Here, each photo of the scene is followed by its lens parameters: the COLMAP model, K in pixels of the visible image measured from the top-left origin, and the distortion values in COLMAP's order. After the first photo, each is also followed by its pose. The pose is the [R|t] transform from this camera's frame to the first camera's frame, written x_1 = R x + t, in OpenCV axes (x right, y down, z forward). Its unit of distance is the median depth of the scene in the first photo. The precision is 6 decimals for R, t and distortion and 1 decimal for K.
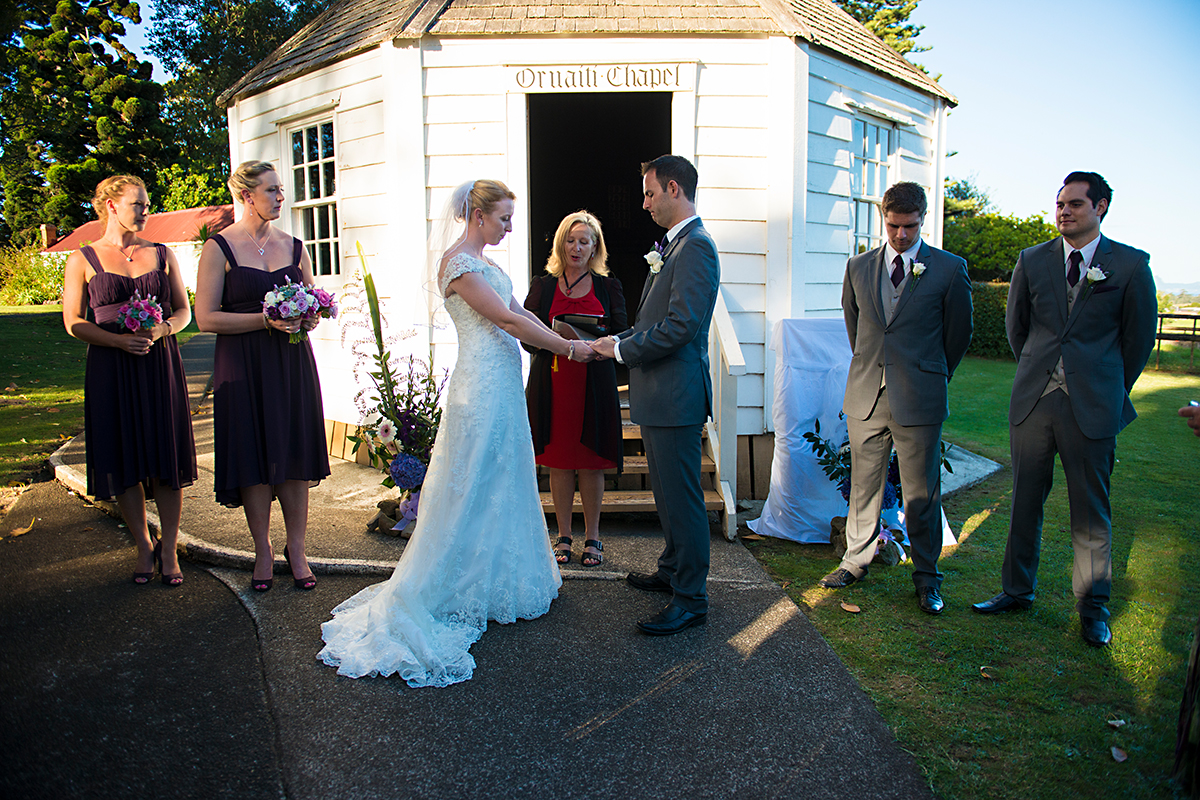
lens RADIAL K [[815.4, 0, 603.6], [0, 815.4, 399.7], [0, 0, 1]] dist [-0.046928, -0.003152]
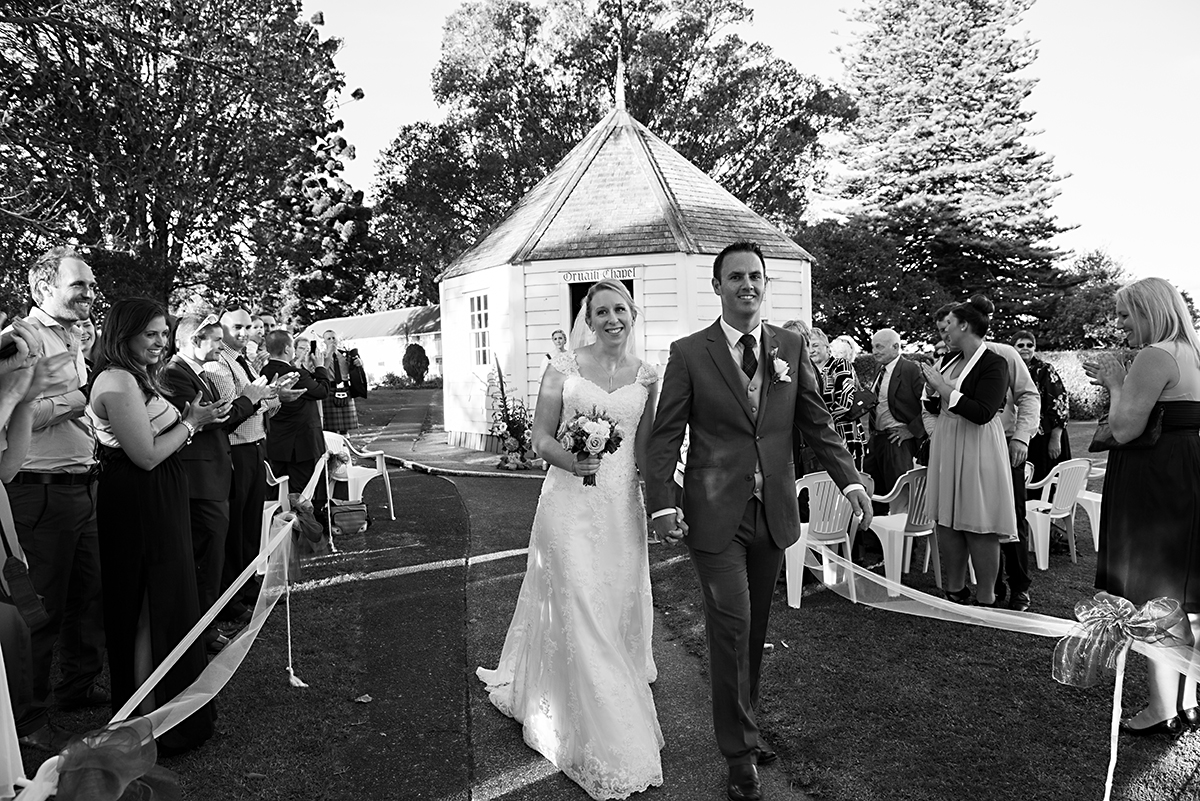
lens RADIAL K [[815.4, 0, 598.2], [0, 815.4, 399.2], [0, 0, 1]] dist [-0.046928, -0.003152]
pose [[0.977641, -0.017127, -0.209581, 0.048658], [-0.002800, 0.995529, -0.094414, 0.016735], [0.210261, 0.092890, 0.973222, -0.123948]]
